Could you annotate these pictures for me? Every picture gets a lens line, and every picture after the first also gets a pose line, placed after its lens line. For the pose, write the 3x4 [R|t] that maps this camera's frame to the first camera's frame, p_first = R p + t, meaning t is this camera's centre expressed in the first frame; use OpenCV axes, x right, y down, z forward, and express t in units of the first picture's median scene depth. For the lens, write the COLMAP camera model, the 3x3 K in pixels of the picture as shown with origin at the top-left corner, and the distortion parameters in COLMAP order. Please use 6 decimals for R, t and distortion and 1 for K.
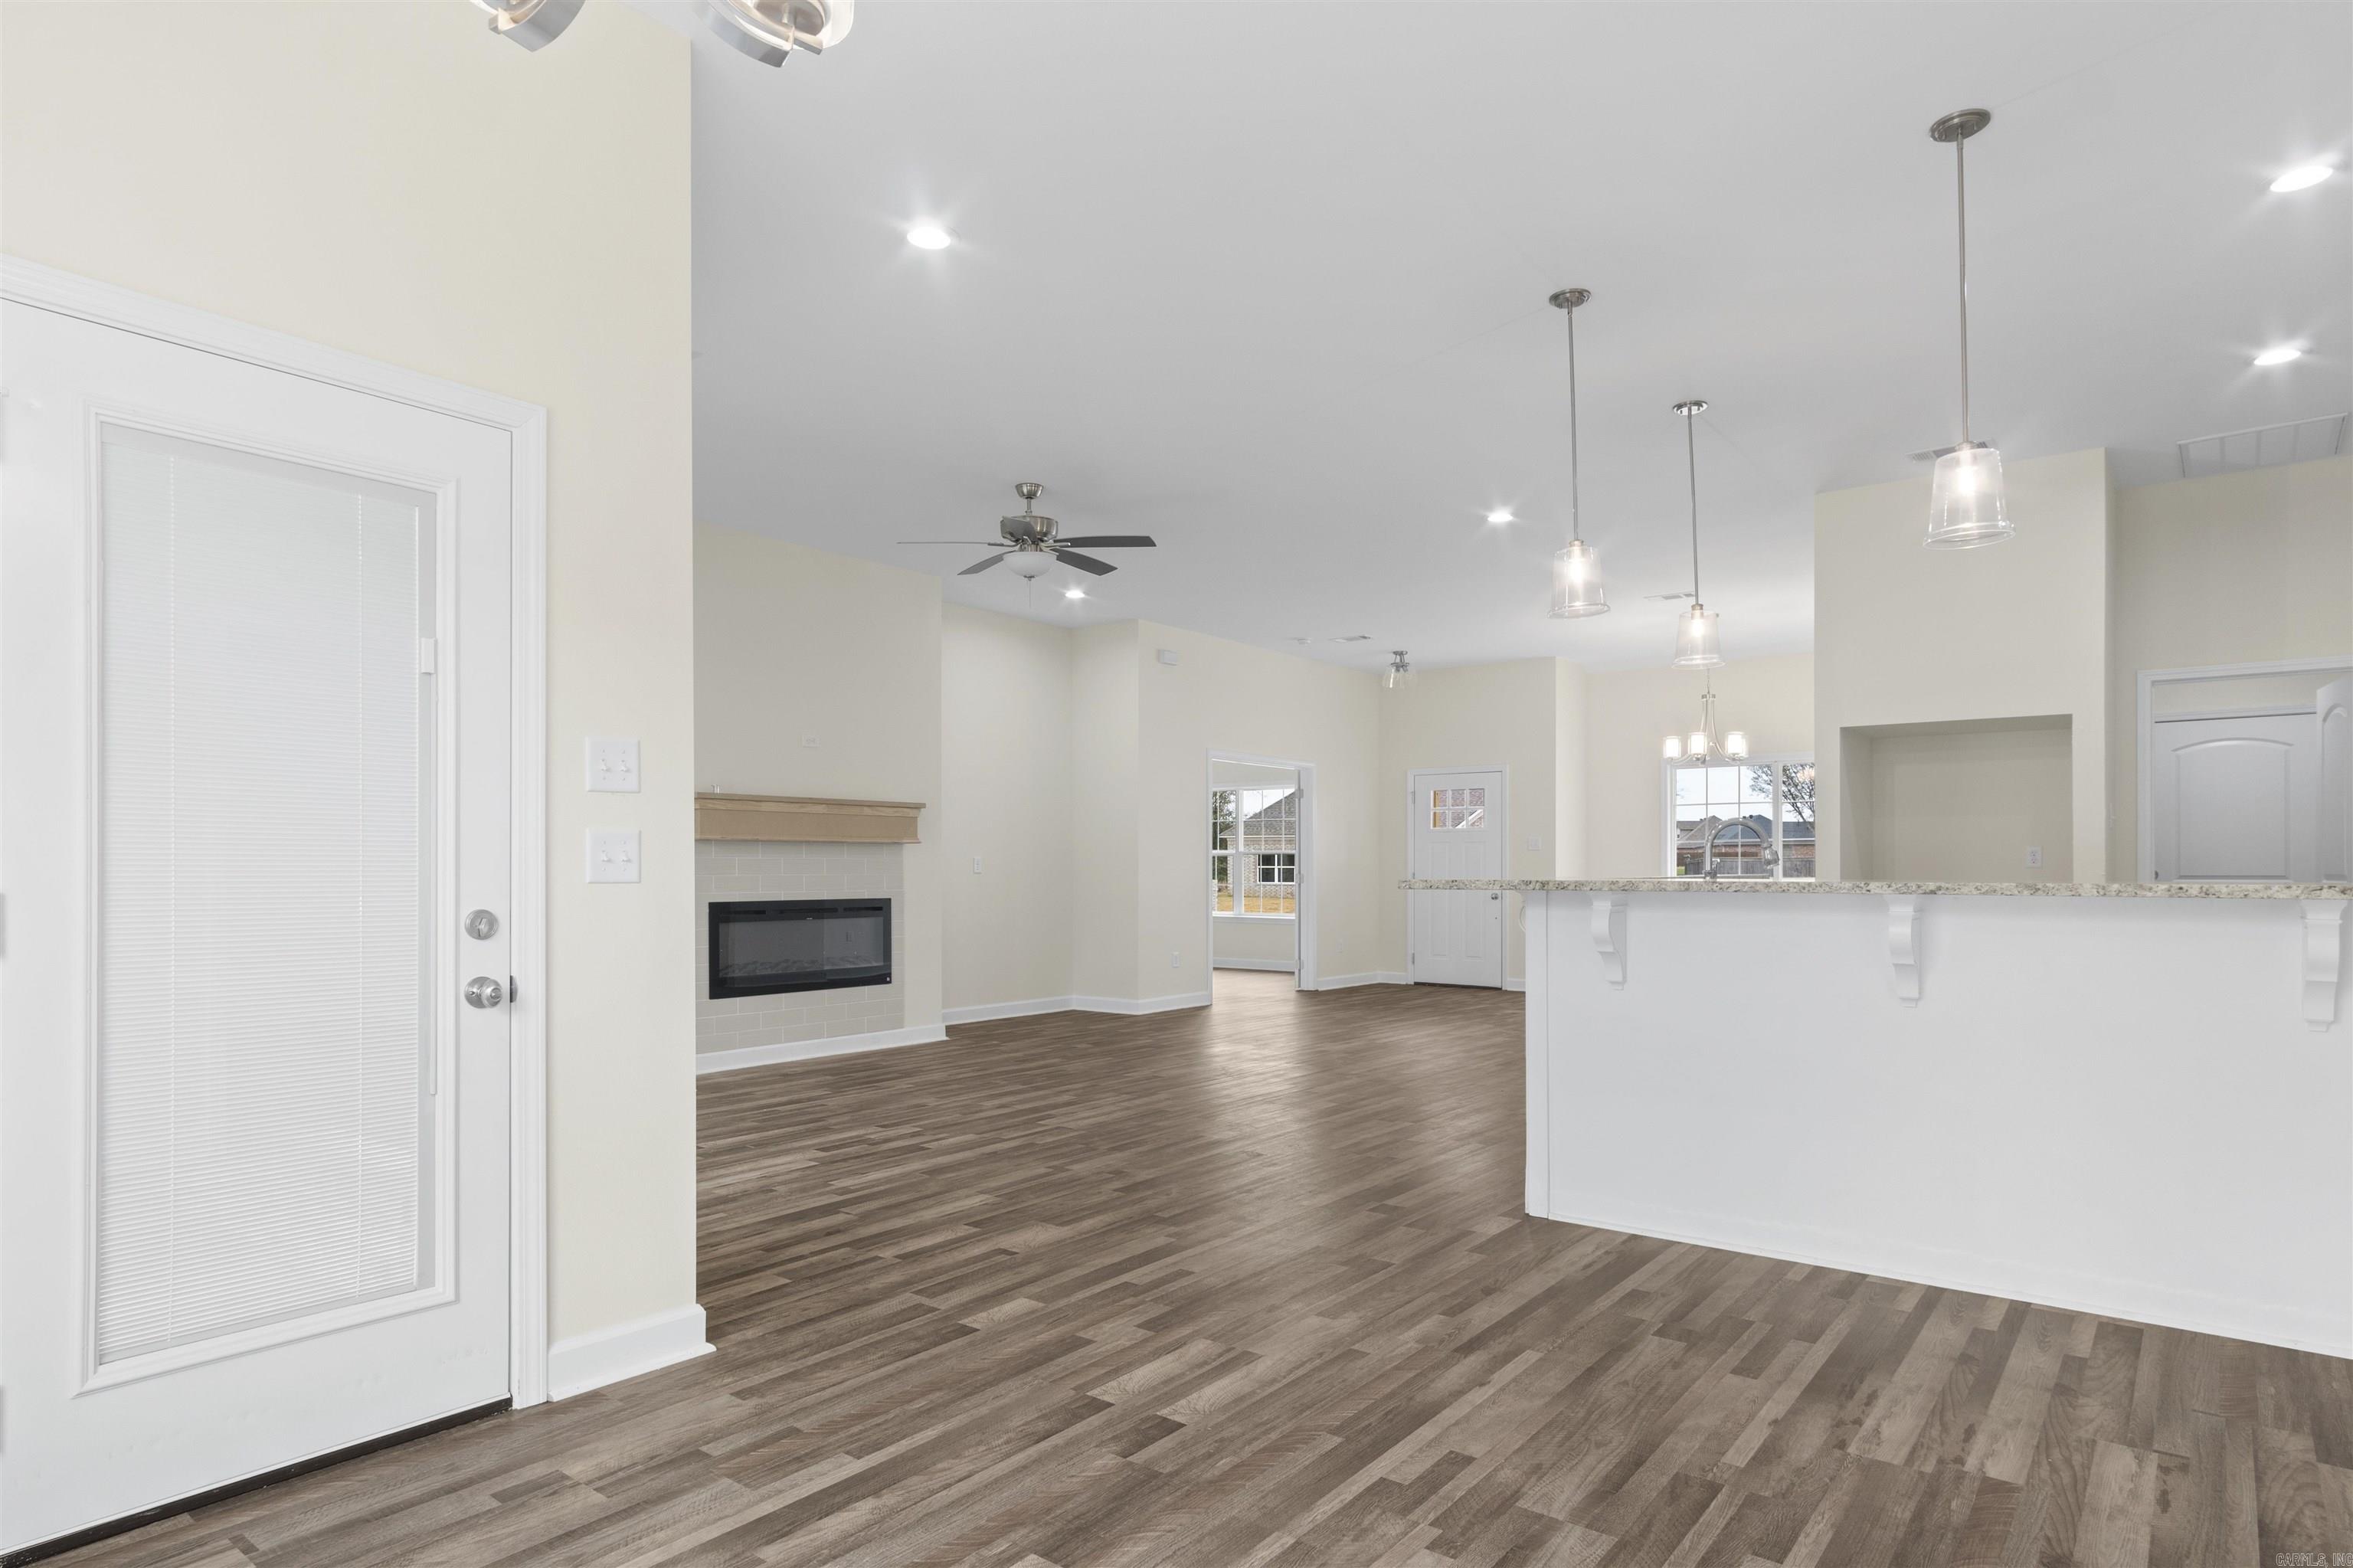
lens RADIAL K [[1321.2, 0, 1191.2], [0, 1321.2, 850.7], [0, 0, 1]] dist [0.003168, -0.002723]
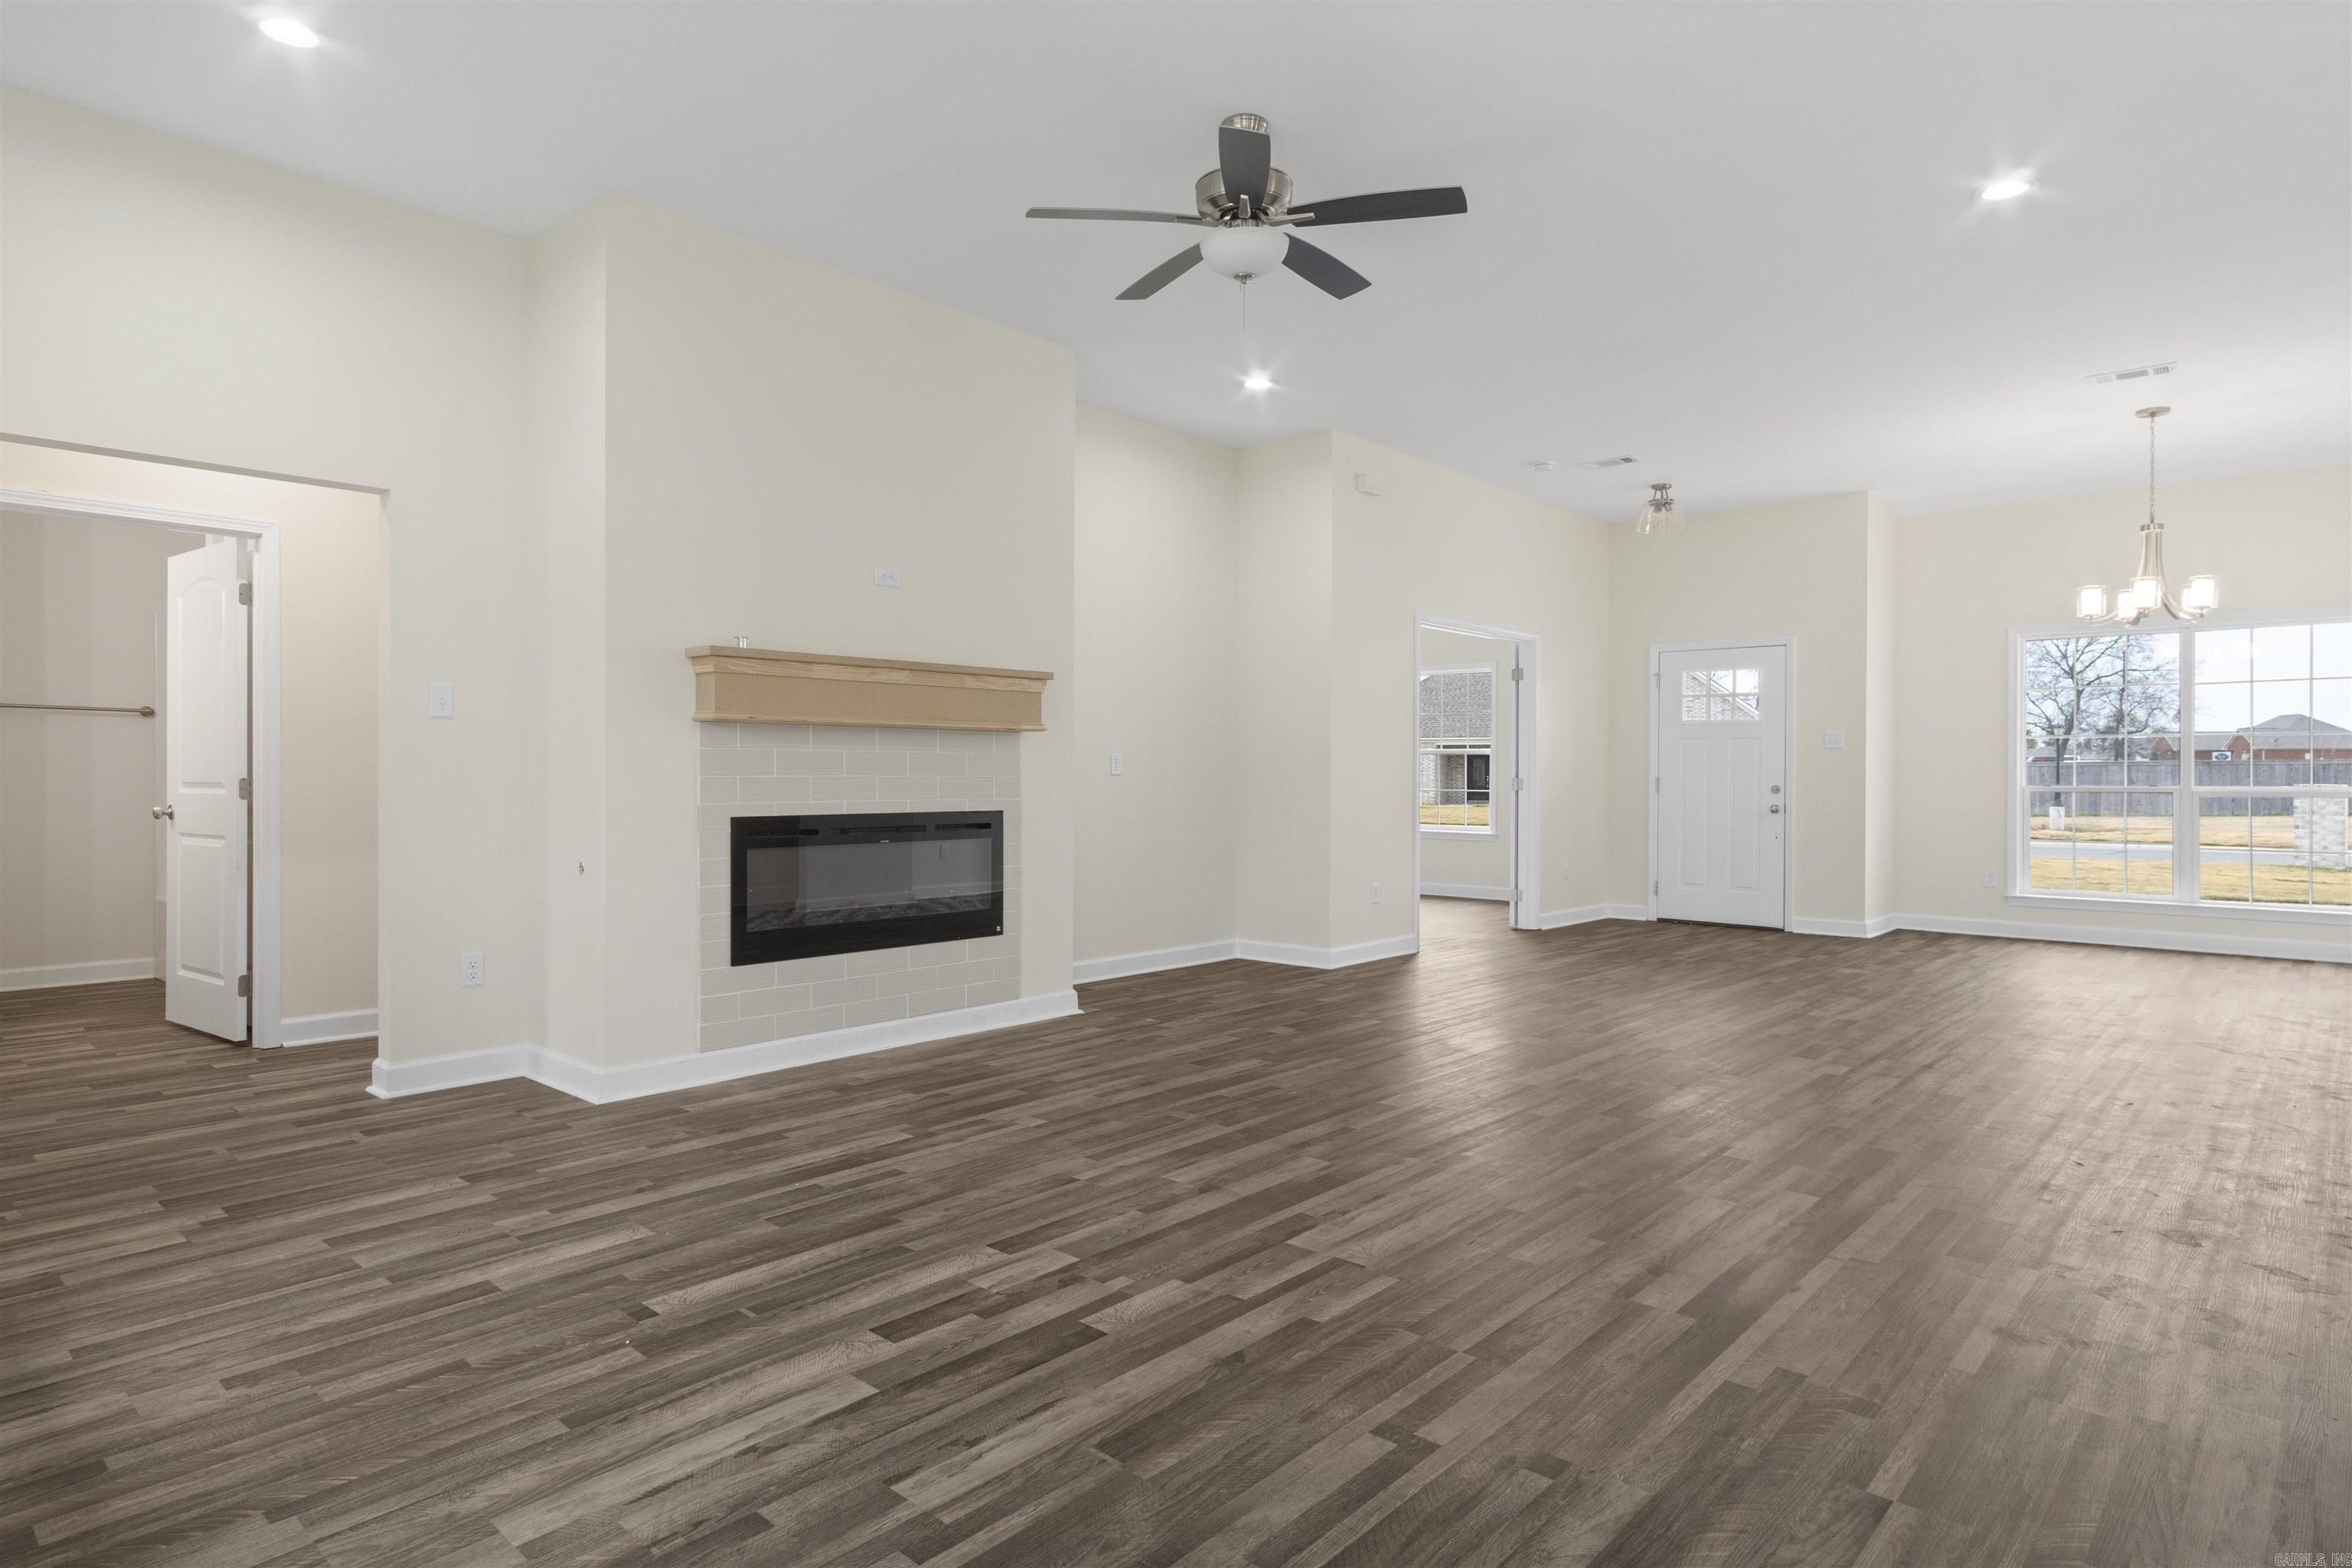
lens RADIAL K [[1320.6, 0, 1179.0], [0, 1320.6, 782.6], [0, 0, 1]] dist [0.003168, -0.002723]
pose [[0.996879, 0.005595, -0.078747, -0.090710], [-0.003940, 0.999768, 0.021154, 0.007137], [0.078847, -0.020778, 0.996670, 0.356436]]
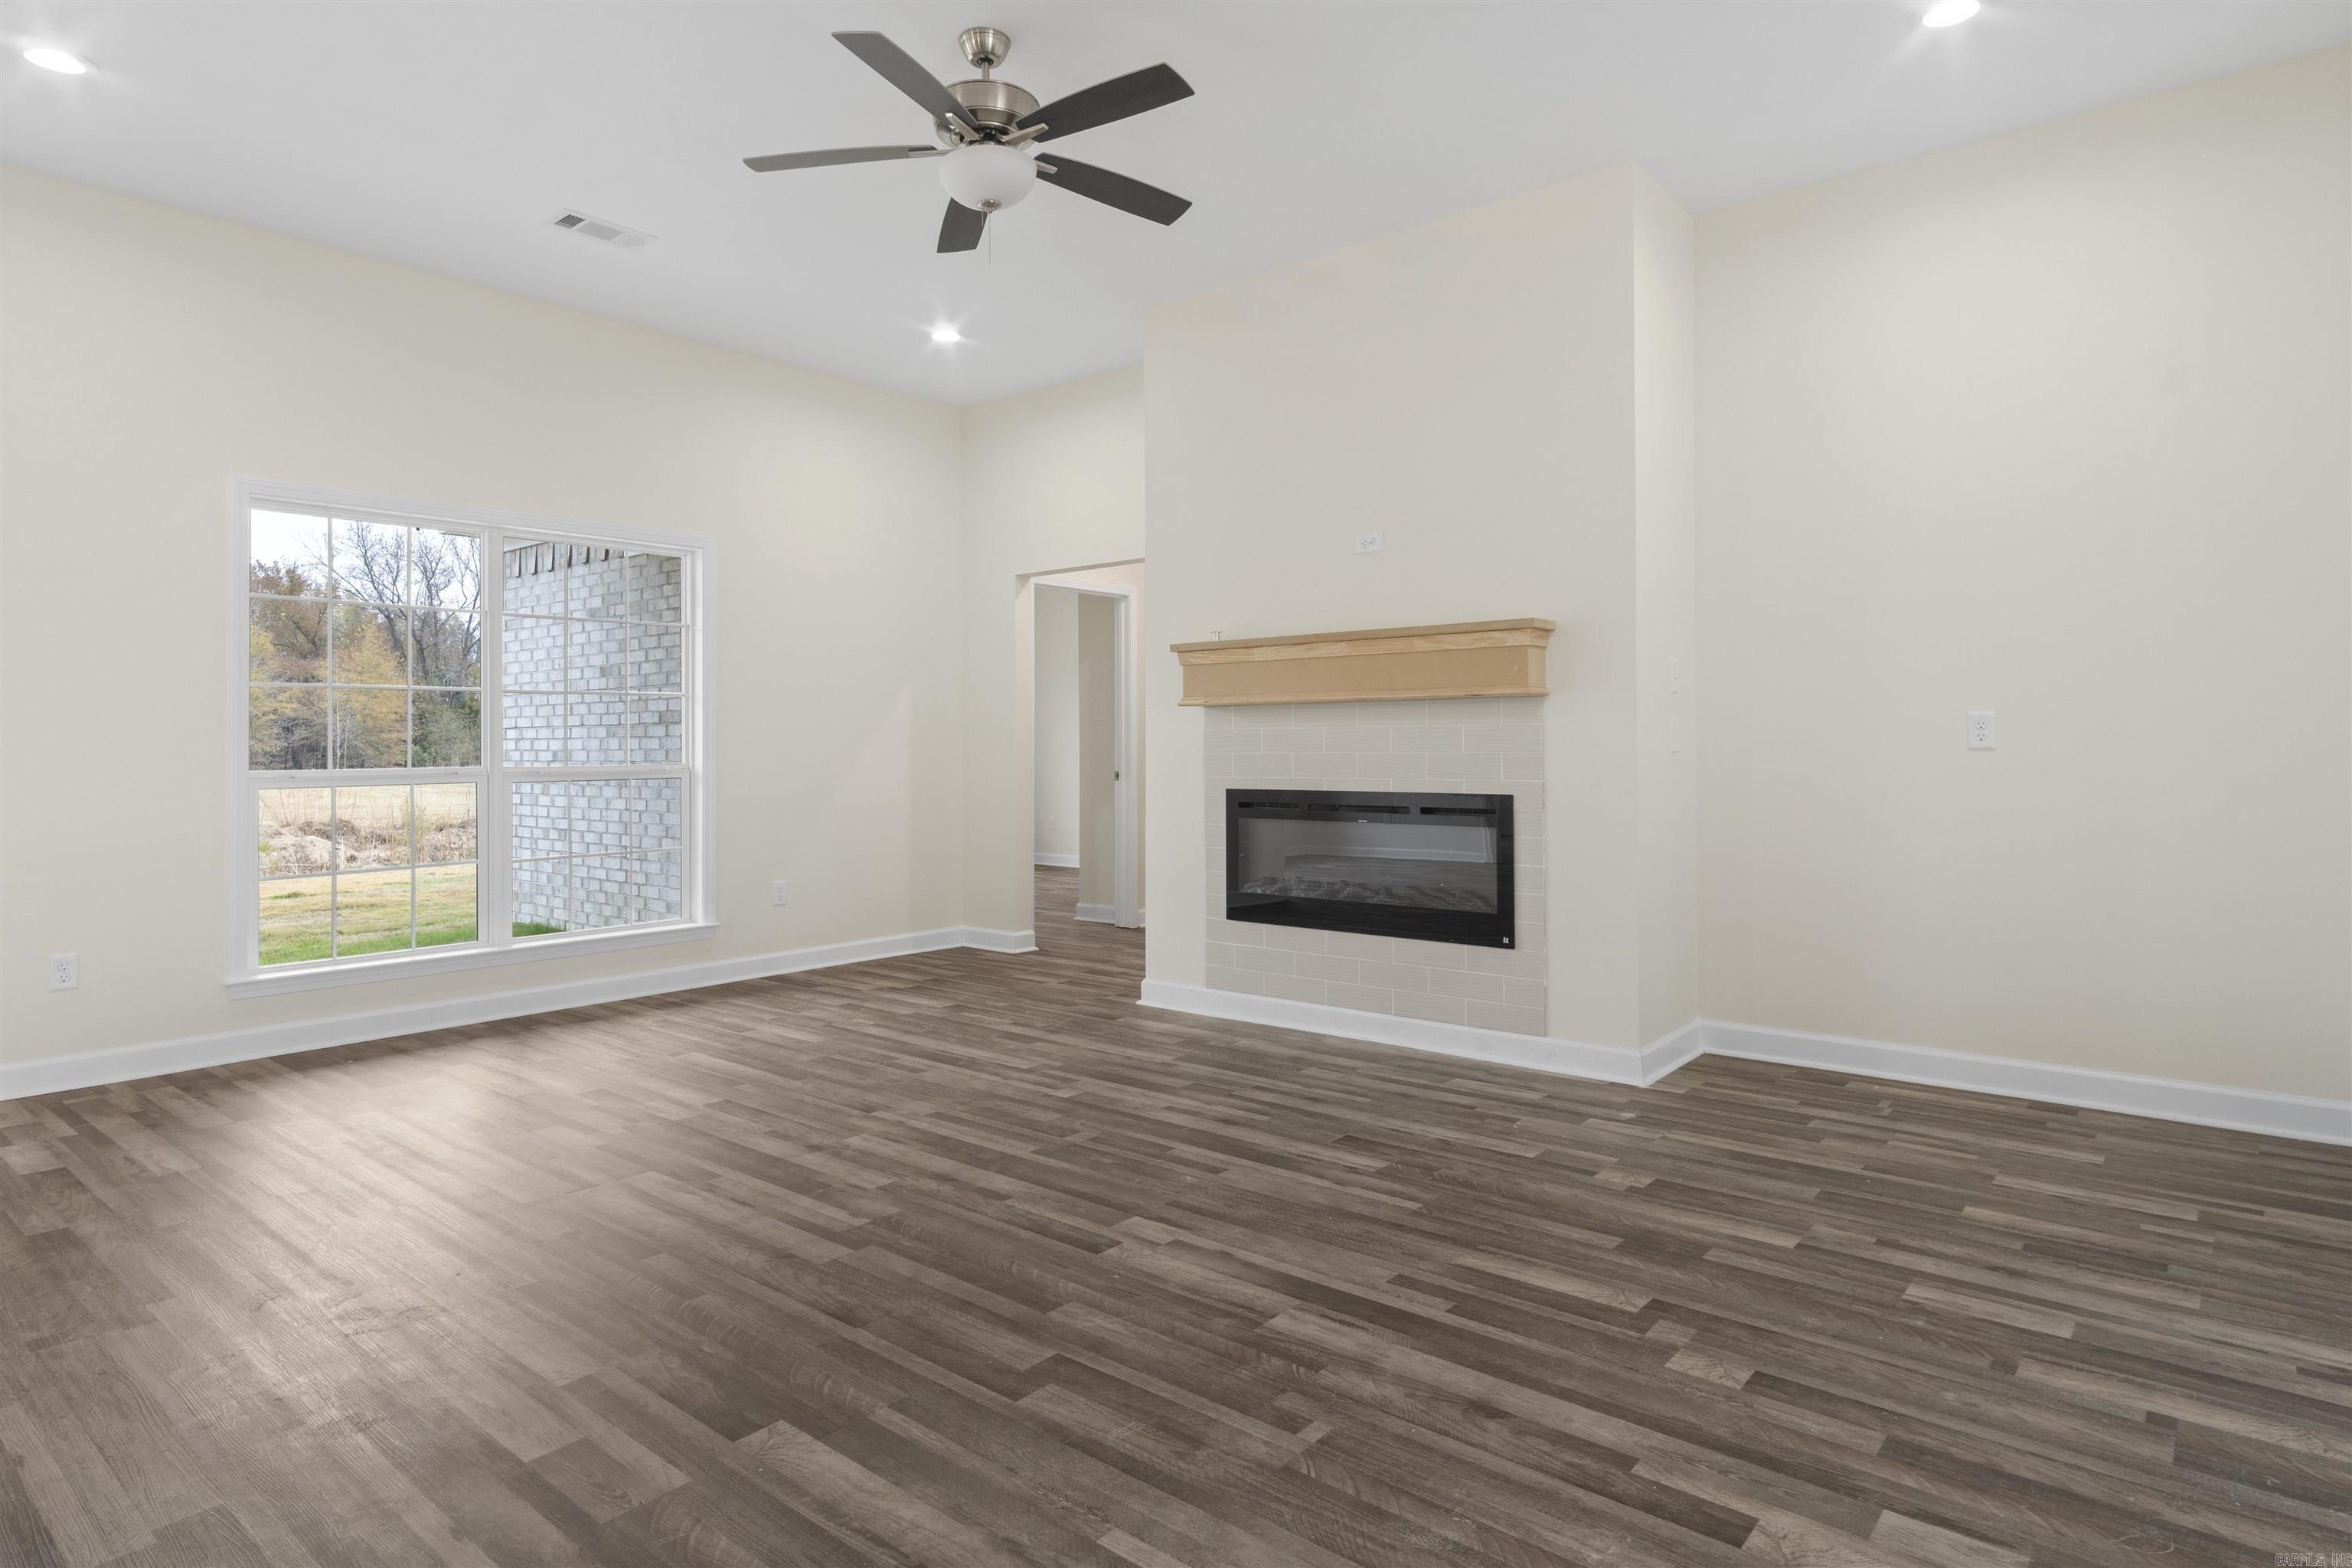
lens RADIAL K [[1320.6, 0, 1179.5], [0, 1320.6, 722.5], [0, 0, 1]] dist [0.003168, -0.002723]
pose [[-0.063689, -0.014317, -0.997867, 0.372366], [0.022051, 0.999633, -0.015750, 0.012471], [0.997726, -0.023007, -0.063350, 0.993704]]
